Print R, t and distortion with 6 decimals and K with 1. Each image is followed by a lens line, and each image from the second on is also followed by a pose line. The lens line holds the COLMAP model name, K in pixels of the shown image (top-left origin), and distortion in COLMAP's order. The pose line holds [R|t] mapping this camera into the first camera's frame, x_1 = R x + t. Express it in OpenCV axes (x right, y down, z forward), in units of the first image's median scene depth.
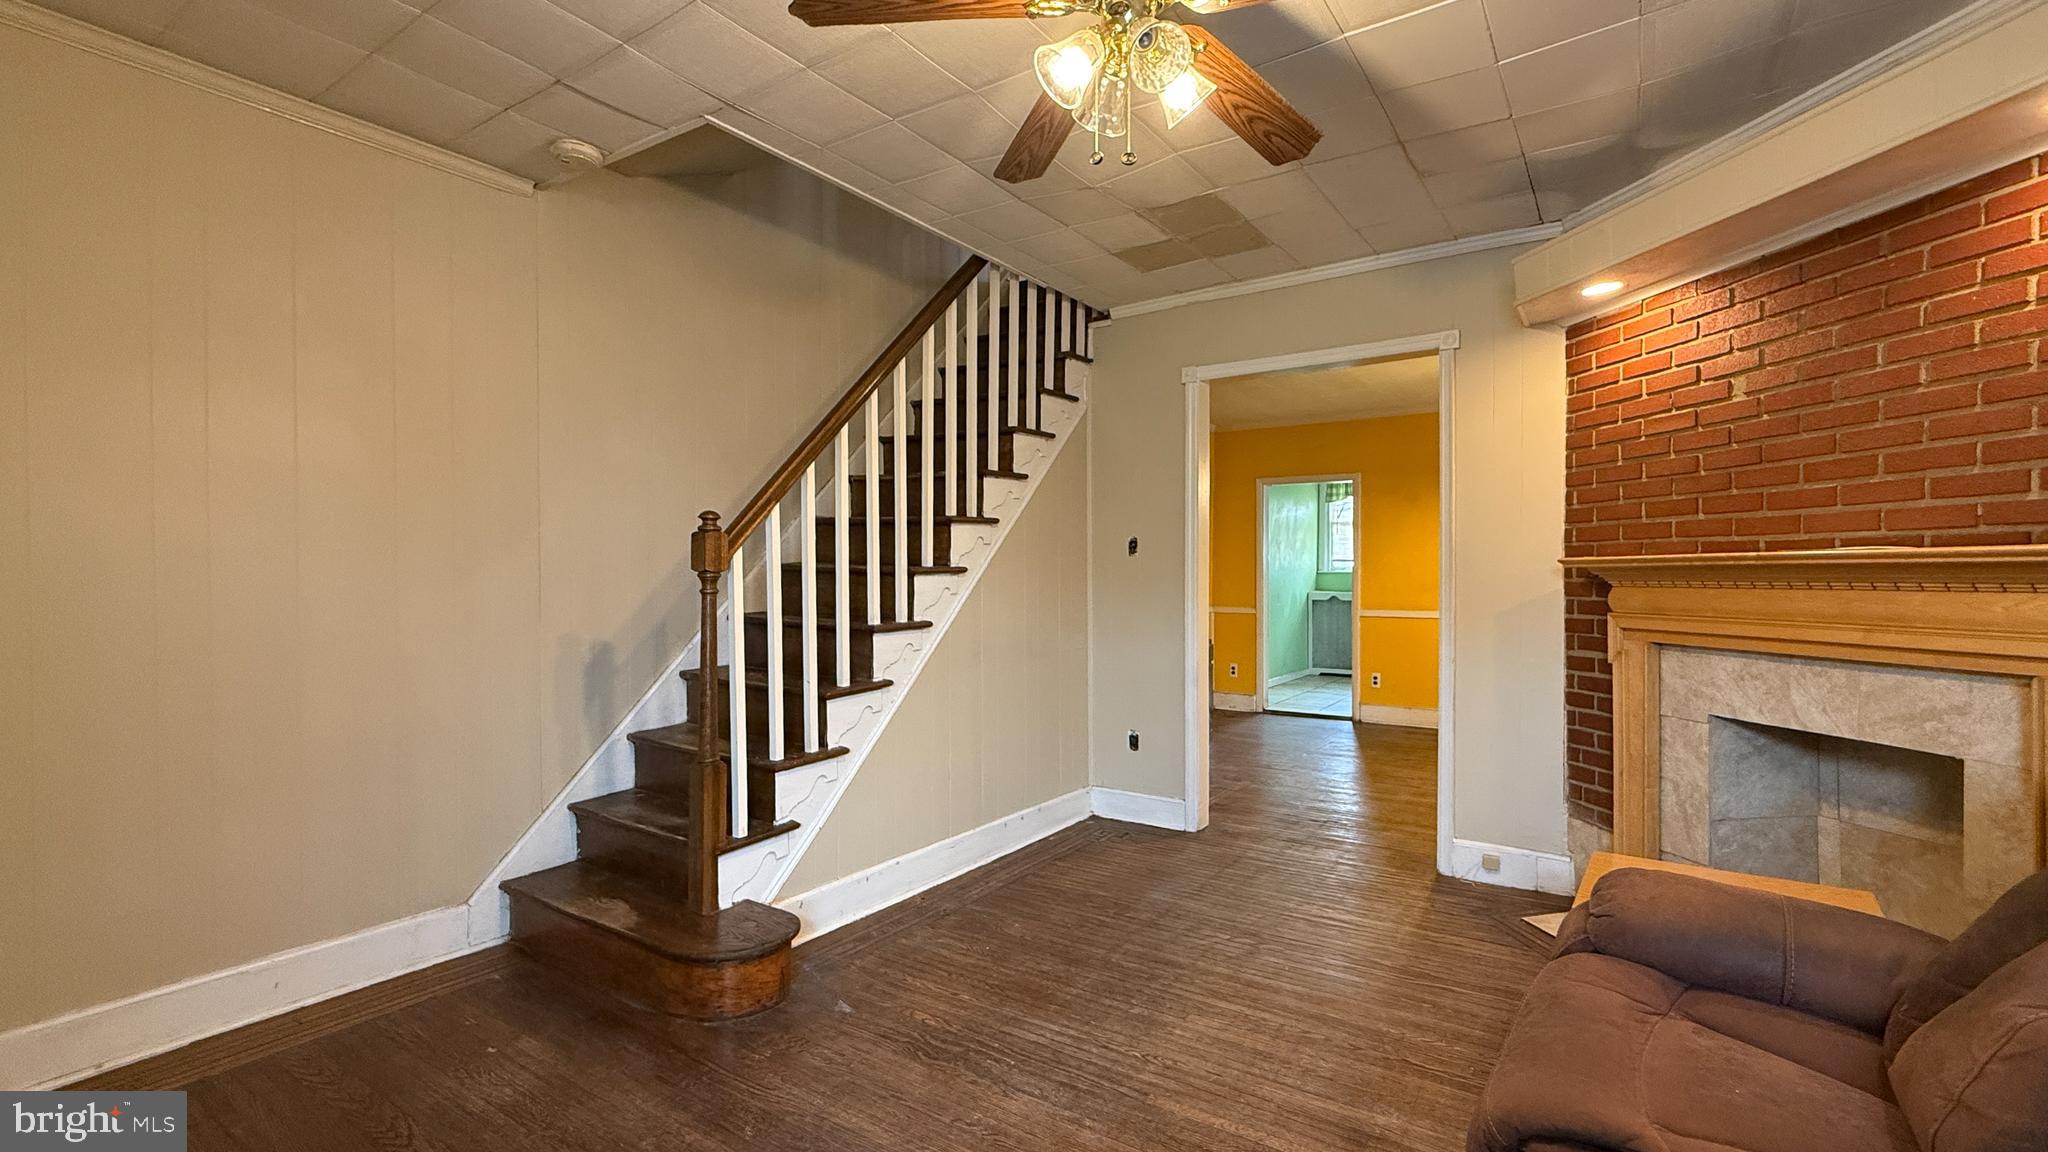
lens RADIAL K [[861.0, 0, 1081.7], [0, 861.0, 591.4], [0, 0, 1]] dist [-0.001264, -0.001150]
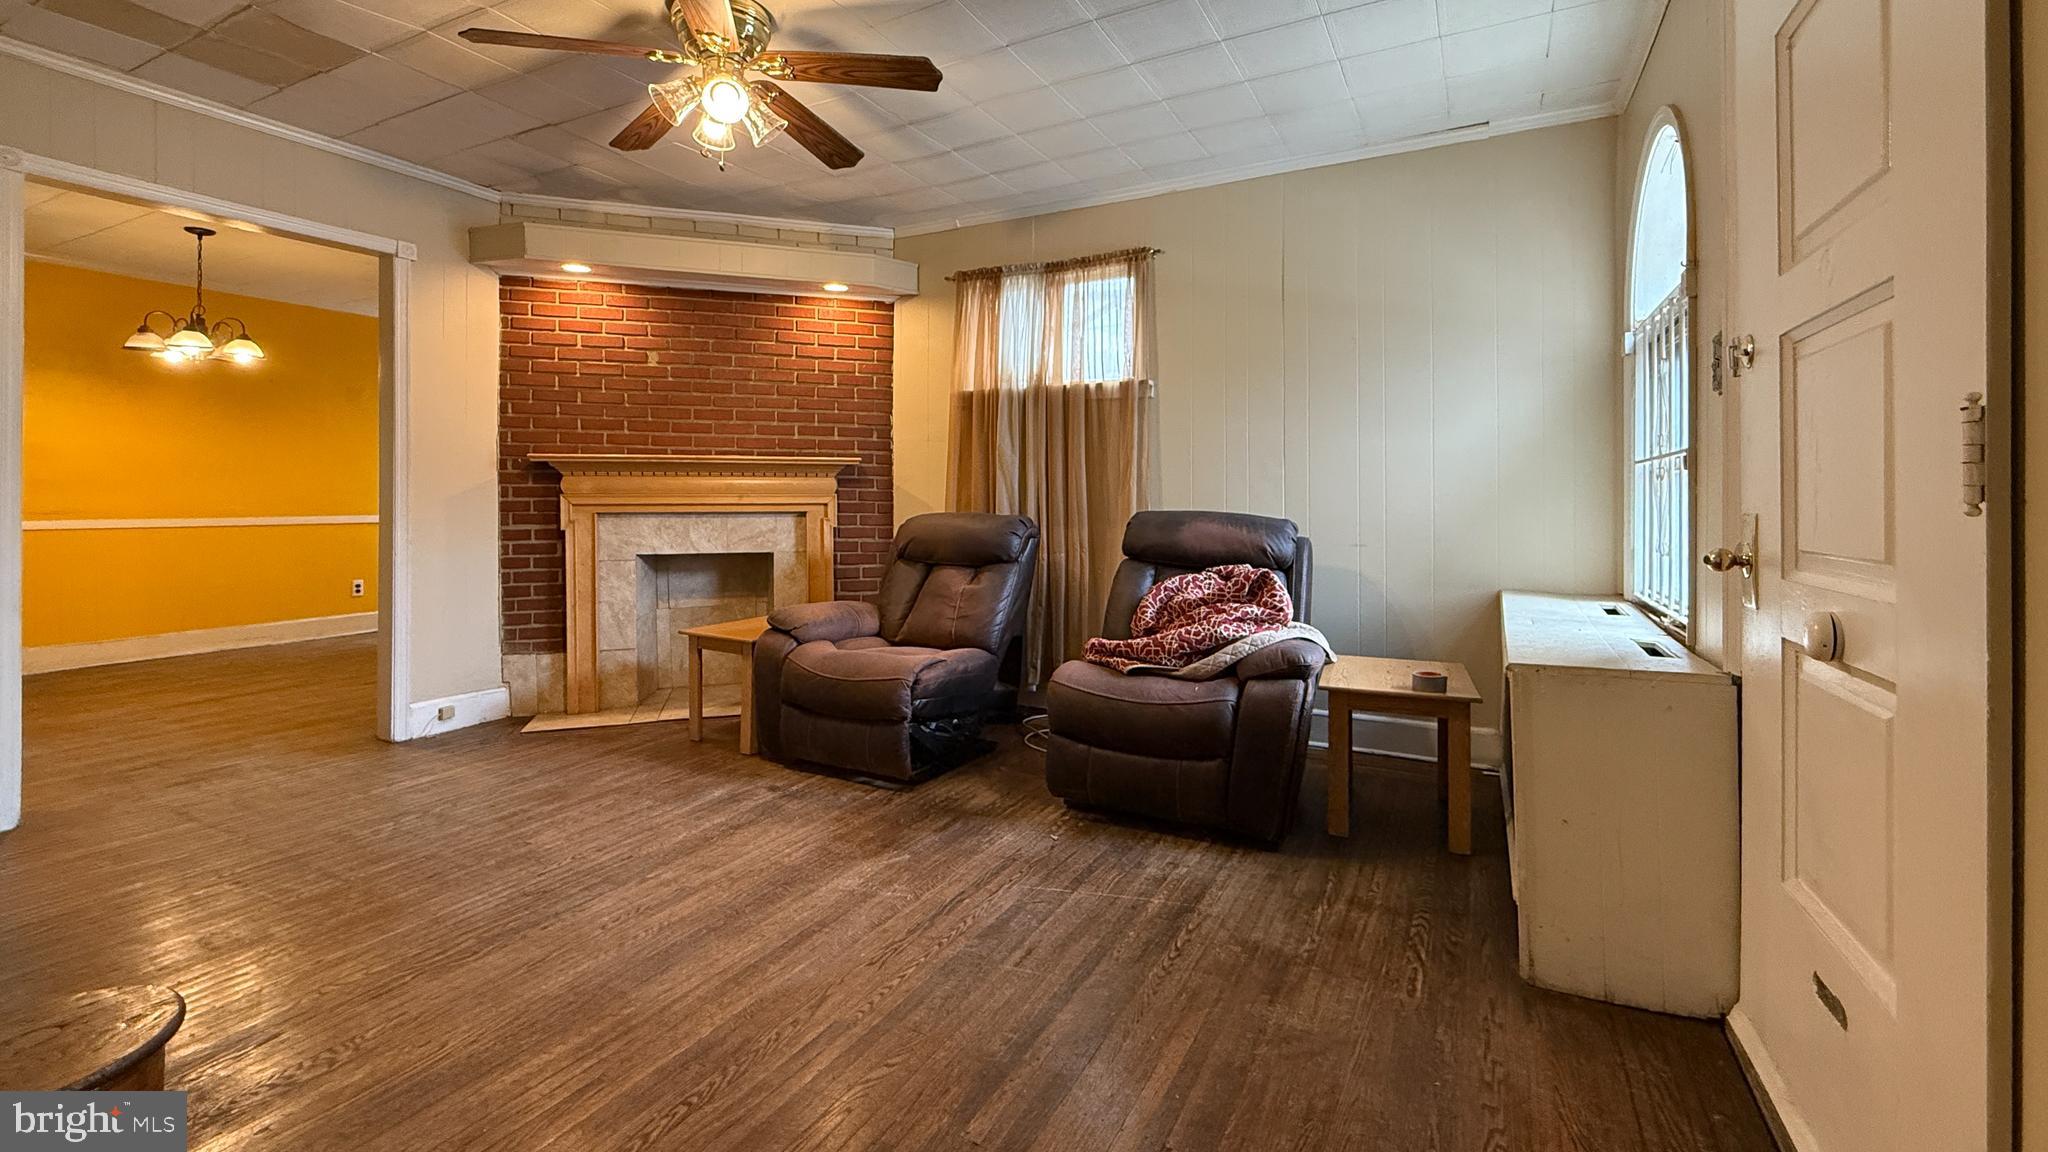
lens RADIAL K [[861.0, 0, 1031.7], [0, 861.0, 506.4], [0, 0, 1]] dist [-0.001264, -0.001150]
pose [[-0.086404, -0.007134, 0.996235, -0.893383], [0.019355, 0.999774, 0.008838, 0.048983], [-0.996072, 0.020045, -0.086246, 0.367437]]
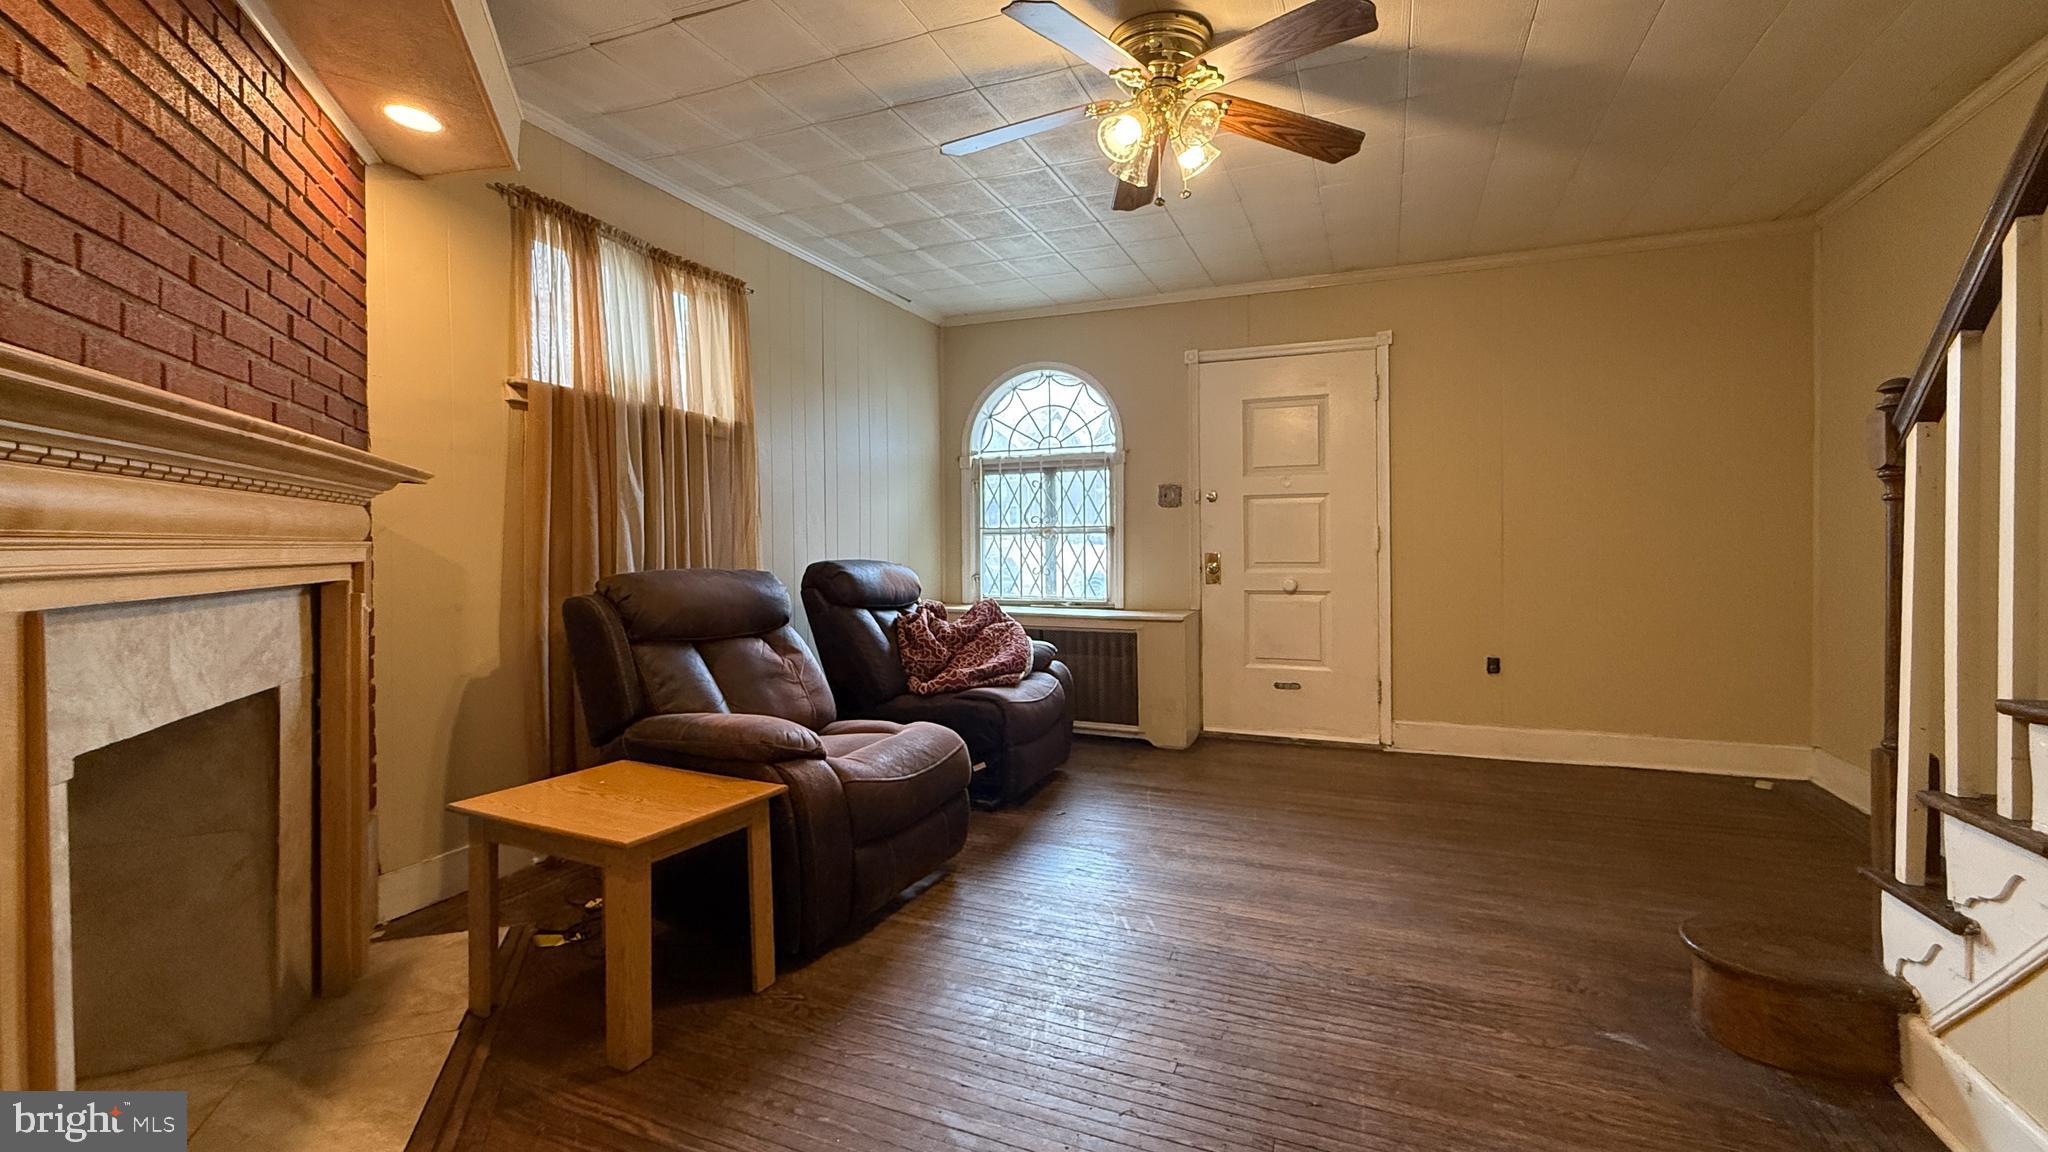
lens RADIAL K [[861.0, 0, 999.7], [0, 861.0, 550.0], [0, 0, 1]] dist [-0.001264, -0.001150]
pose [[-0.988186, 0.004515, -0.153190, 0.334512], [0.001086, 0.999747, 0.022461, 0.025190], [0.153252, 0.022029, -0.987941, 1.455183]]
